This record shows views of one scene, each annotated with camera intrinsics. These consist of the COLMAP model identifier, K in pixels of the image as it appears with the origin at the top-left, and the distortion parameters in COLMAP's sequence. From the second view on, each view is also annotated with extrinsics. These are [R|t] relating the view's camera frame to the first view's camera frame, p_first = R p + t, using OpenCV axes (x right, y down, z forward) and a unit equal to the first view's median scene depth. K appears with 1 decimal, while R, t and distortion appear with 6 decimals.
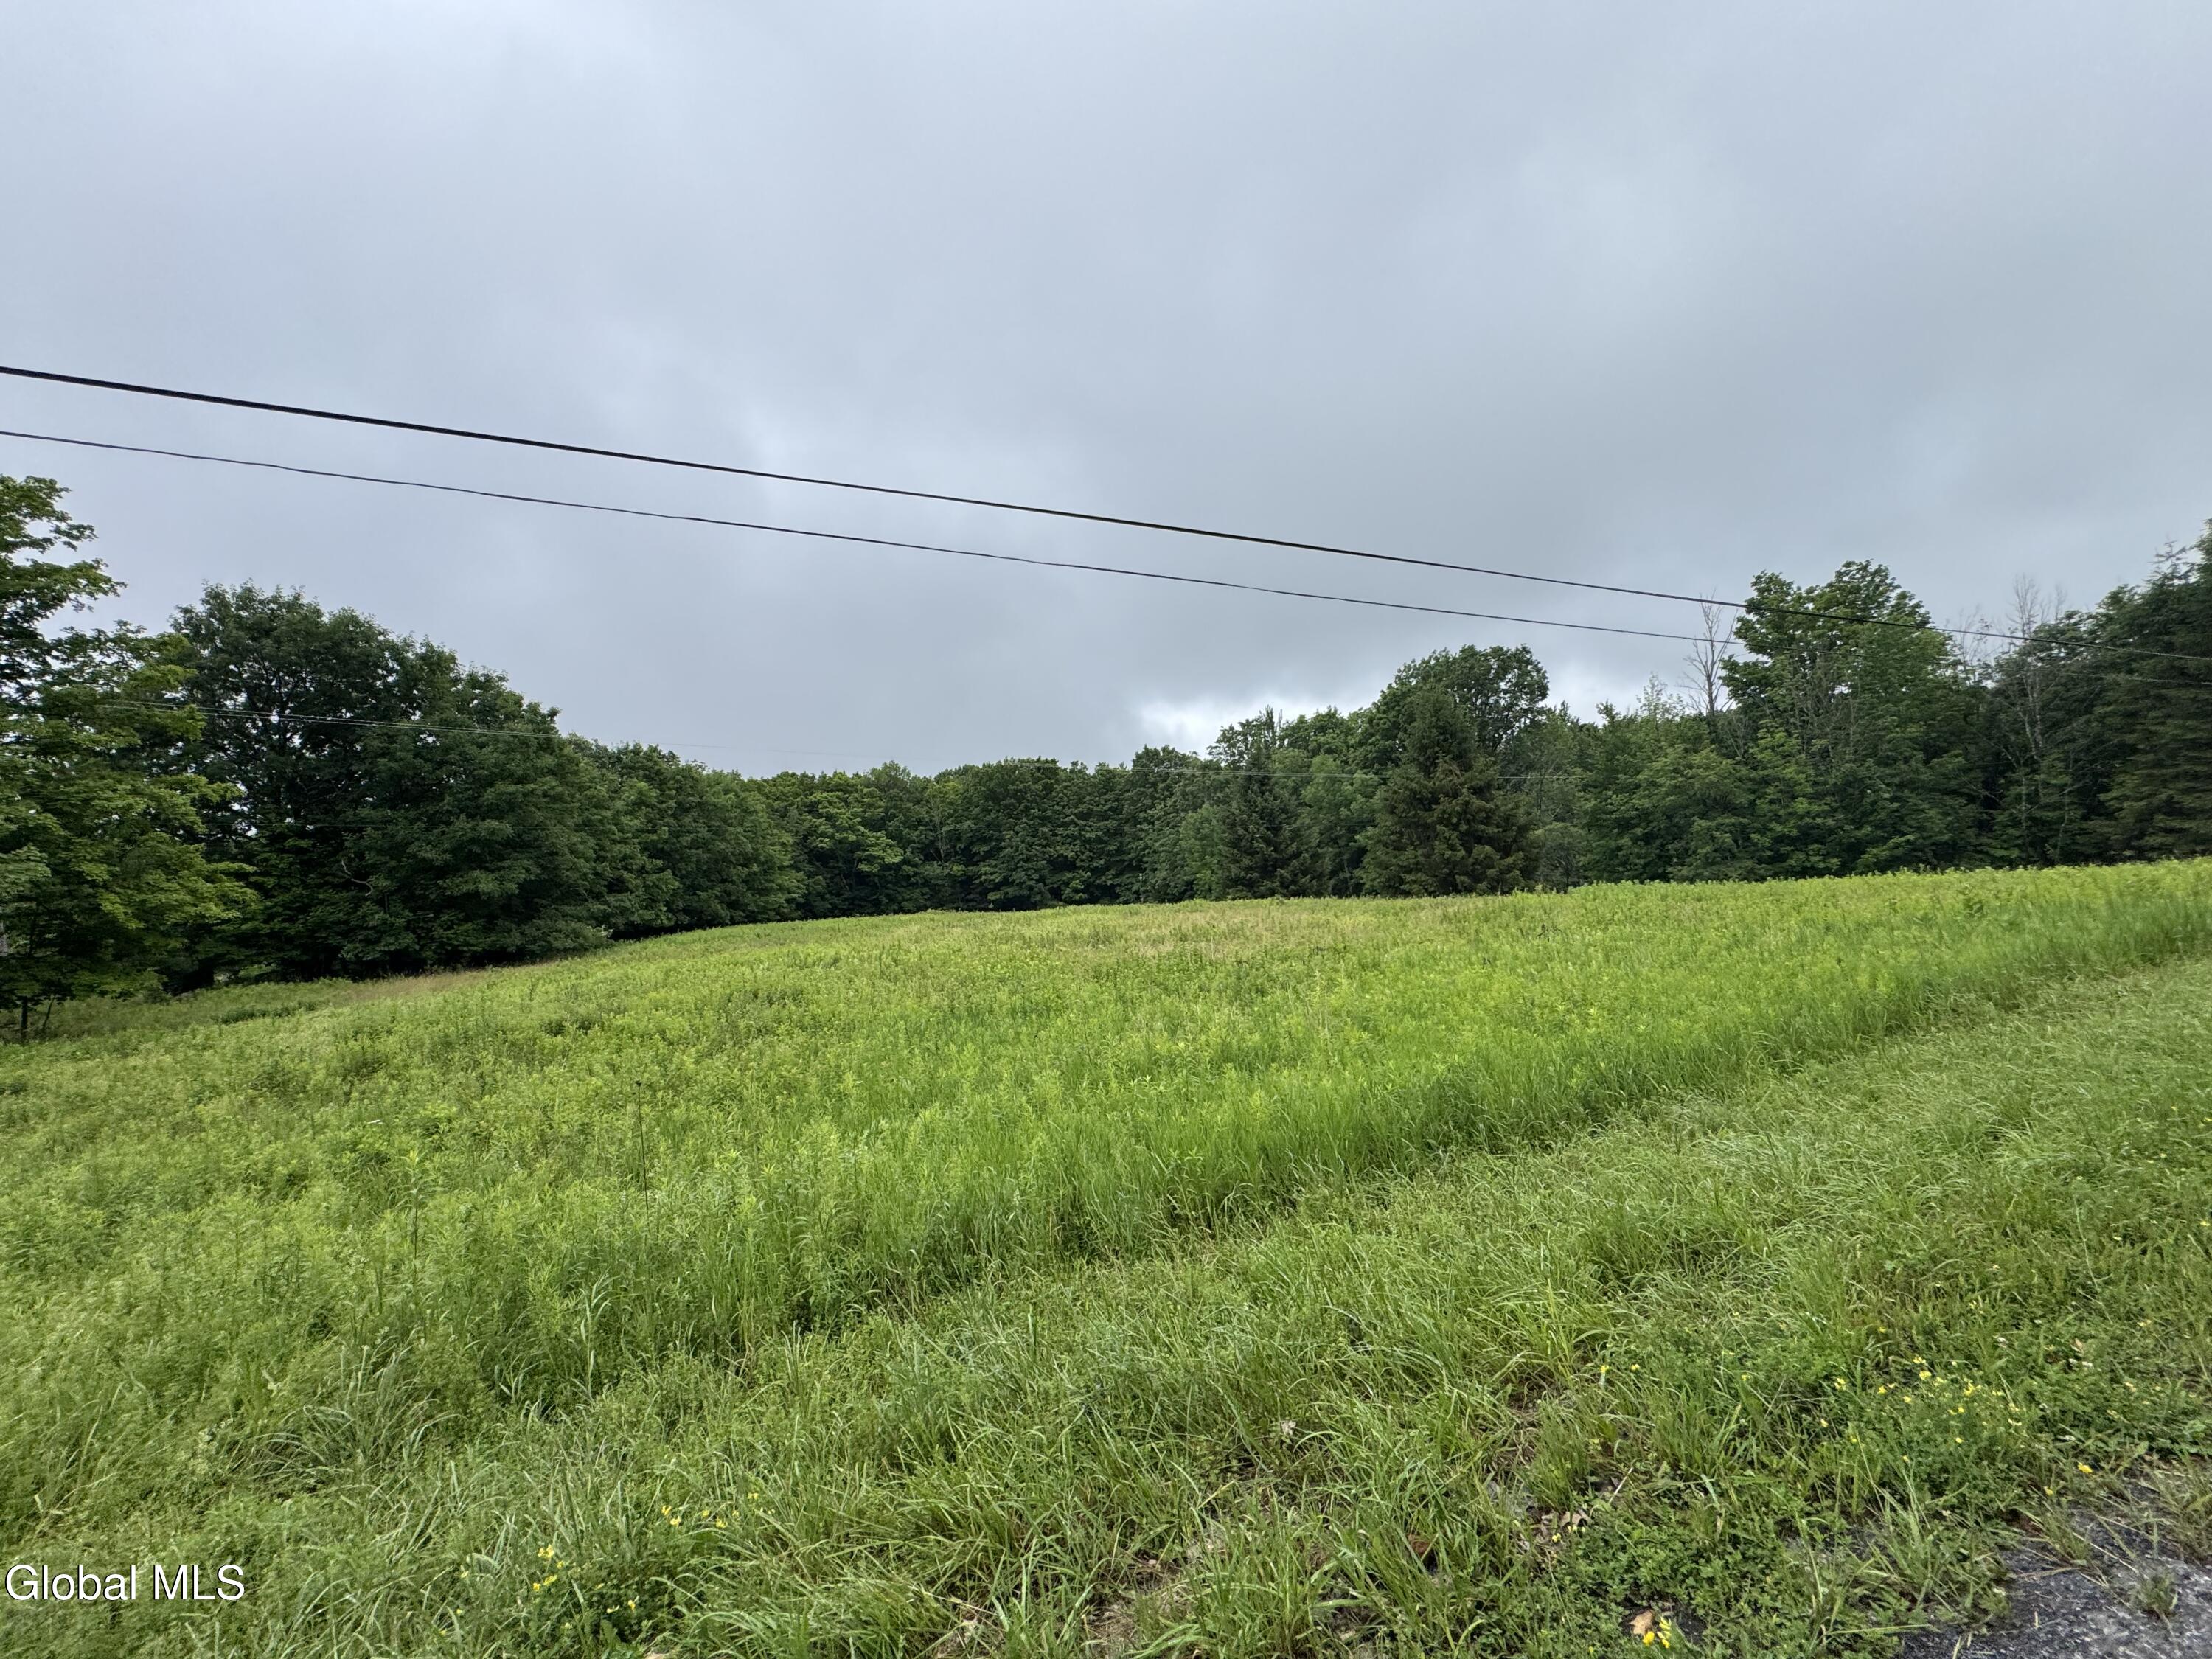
lens RADIAL K [[891.5, 0, 1103.8], [0, 891.5, 828.8], [0, 0, 1]] dist [0.001848, 0.000054]
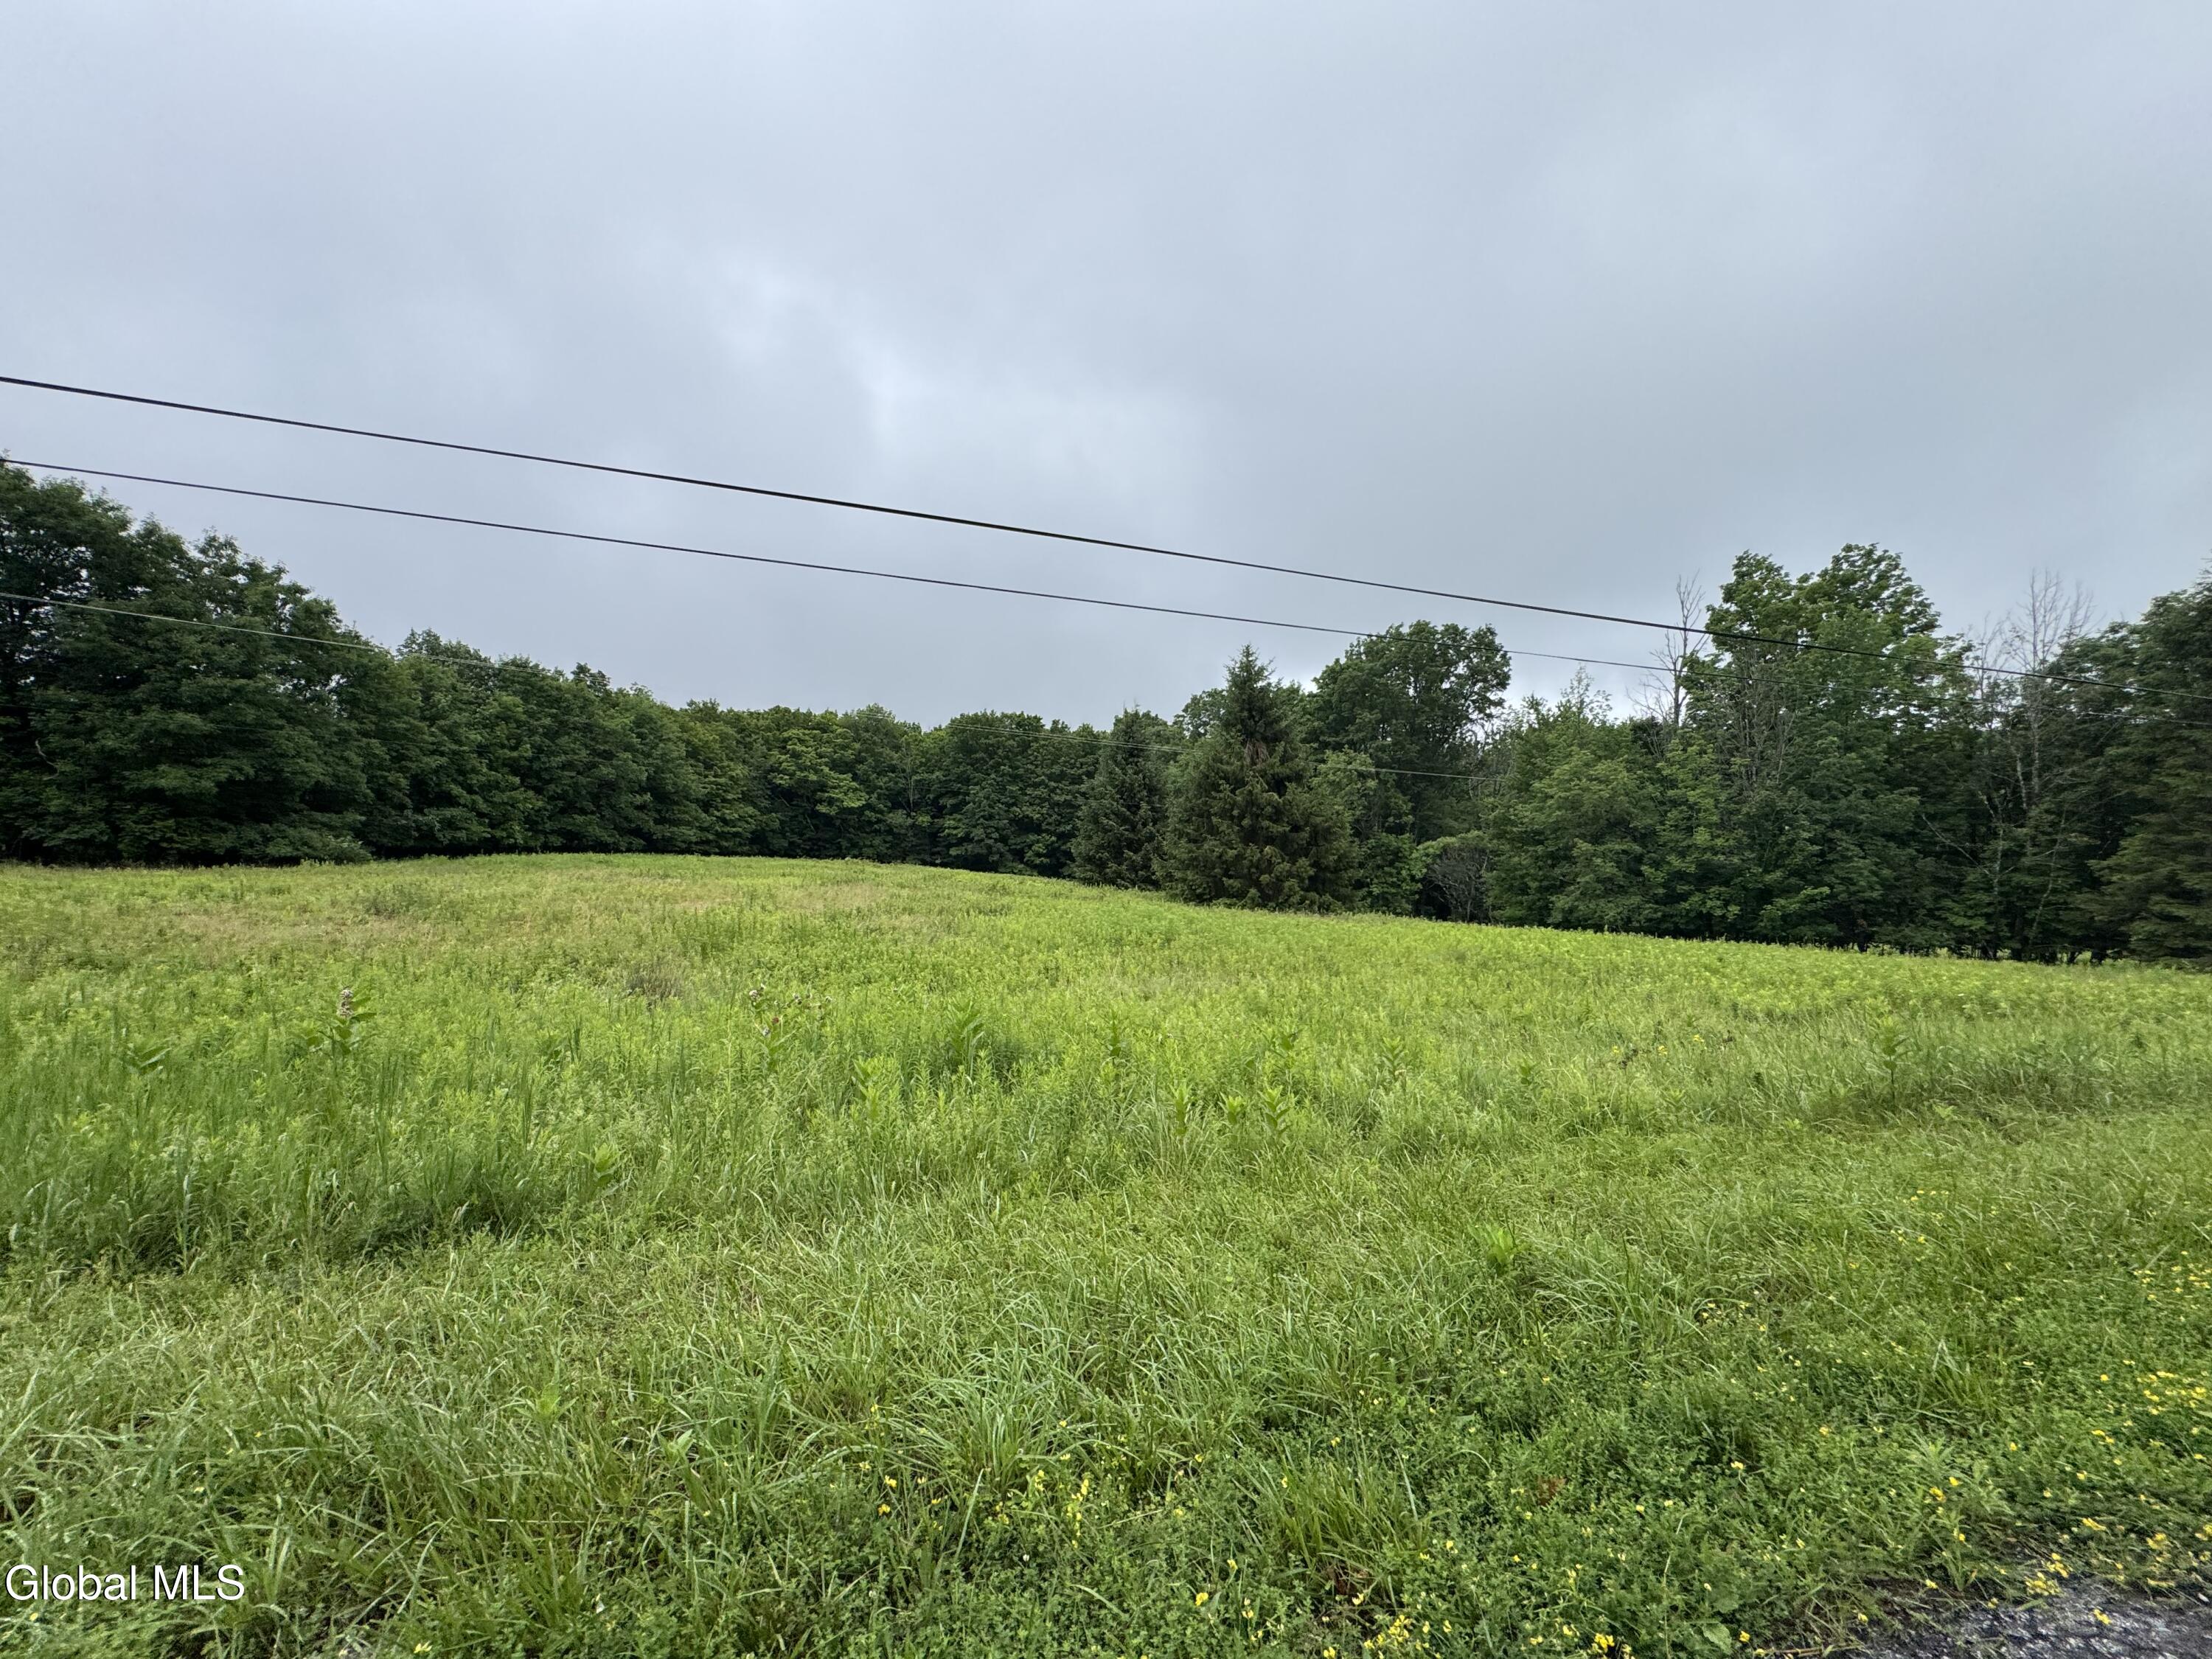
lens RADIAL K [[891.5, 0, 1101.3], [0, 891.5, 823.8], [0, 0, 1]] dist [0.001848, 0.000054]
pose [[0.989541, 0.098174, -0.105695, 0.230495], [-0.094482, 0.994747, 0.039394, -0.012949], [0.109007, -0.028995, 0.993618, 0.096406]]
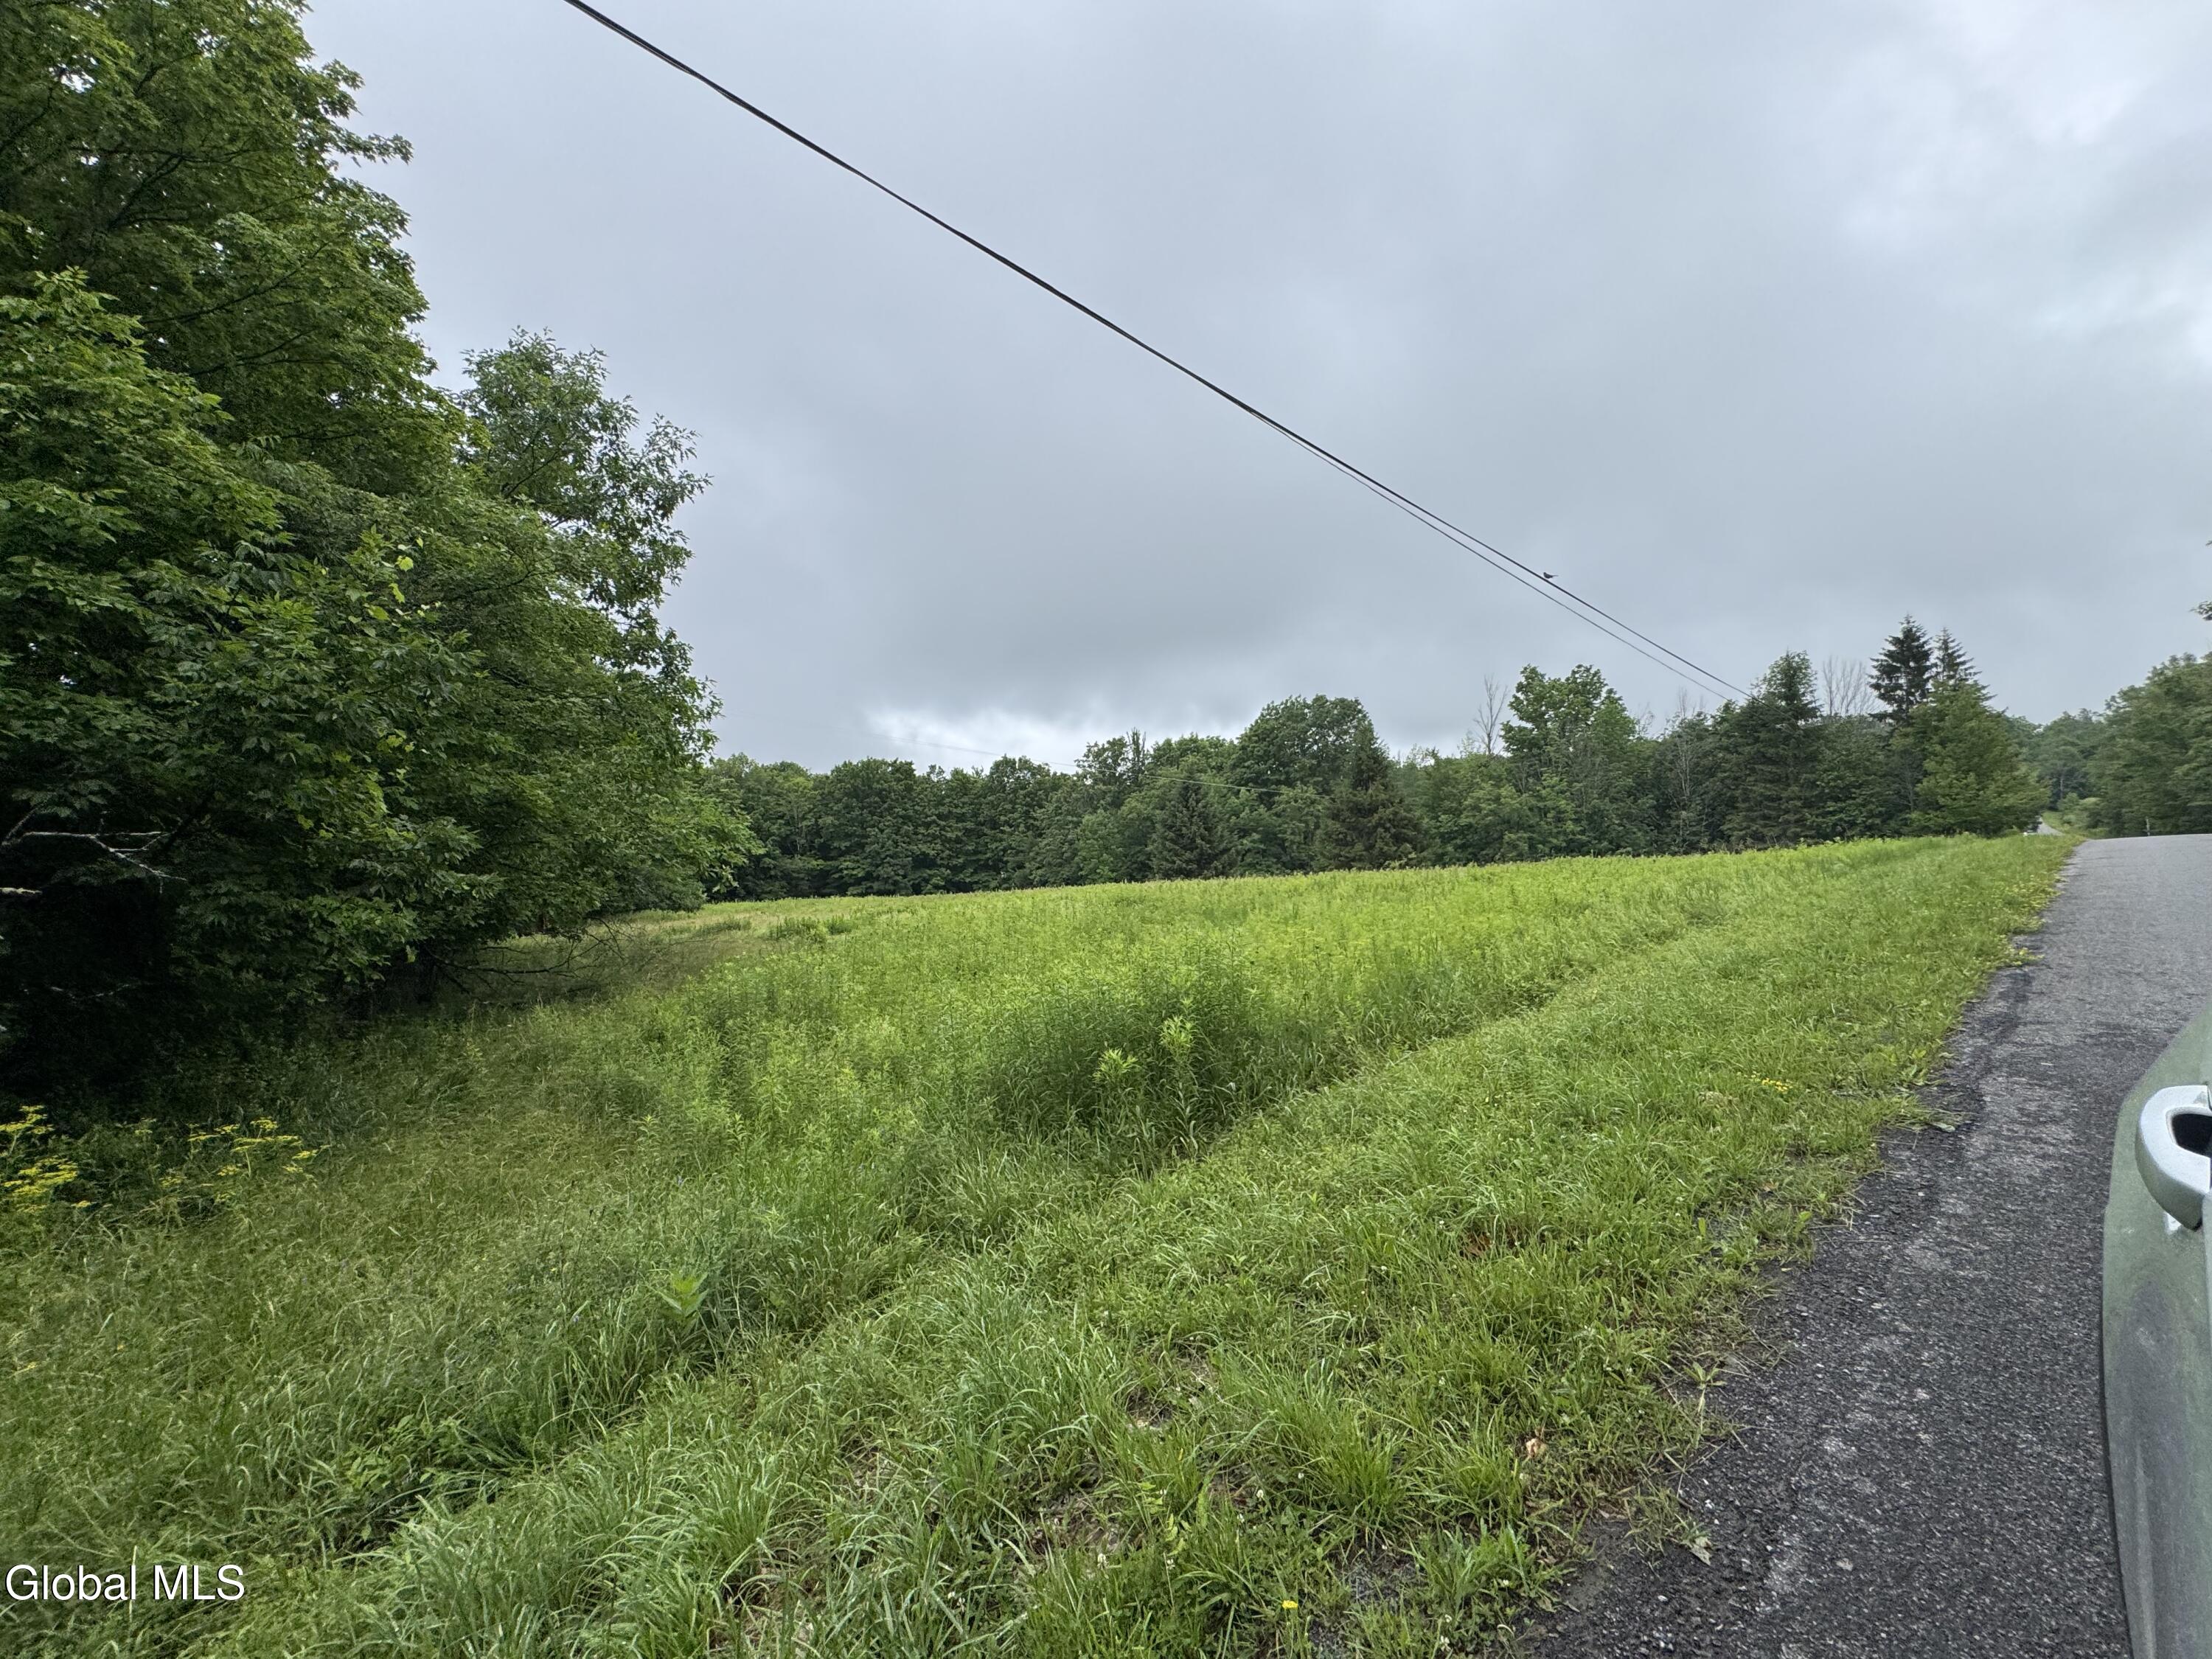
lens RADIAL K [[891.5, 0, 1108.0], [0, 891.5, 832.5], [0, 0, 1]] dist [0.001848, 0.000054]
pose [[0.947627, 0.040855, 0.316757, -0.303346], [-0.037009, 0.999150, -0.018153, 0.028662], [-0.317229, 0.005480, 0.948333, -0.125848]]
